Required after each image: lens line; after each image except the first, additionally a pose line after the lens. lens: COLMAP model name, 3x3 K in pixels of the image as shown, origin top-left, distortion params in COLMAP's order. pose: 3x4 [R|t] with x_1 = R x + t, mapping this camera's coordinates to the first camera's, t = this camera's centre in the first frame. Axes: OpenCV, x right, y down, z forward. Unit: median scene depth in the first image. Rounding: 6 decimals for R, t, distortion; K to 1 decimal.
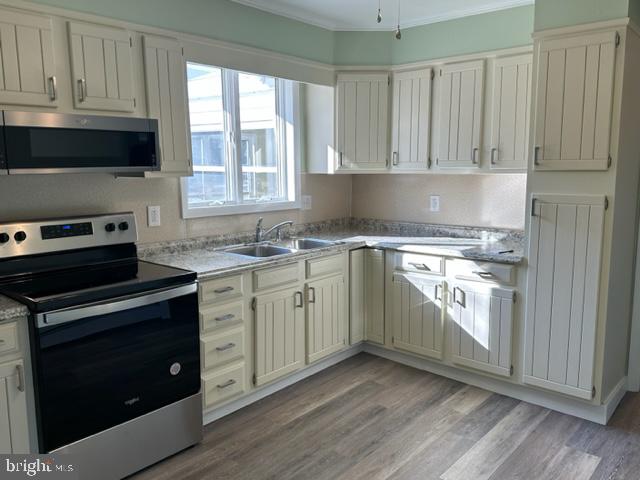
lens RADIAL K [[518.5, 0, 322.4], [0, 518.5, 235.0], [0, 0, 1]] dist [0.103979, -0.170549]
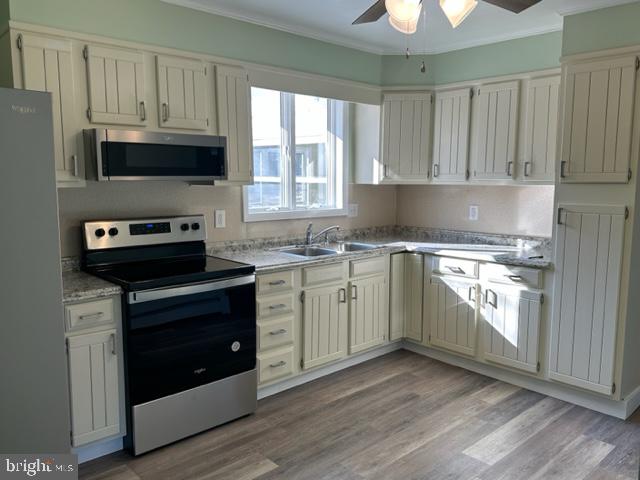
lens RADIAL K [[518.5, 0, 321.4], [0, 518.5, 237.8], [0, 0, 1]] dist [0.103979, -0.170549]
pose [[0.994297, 0.020844, -0.104586, 0.025109], [-0.022735, 0.999598, -0.016922, 0.021396], [0.104191, 0.019204, 0.994372, -0.130120]]
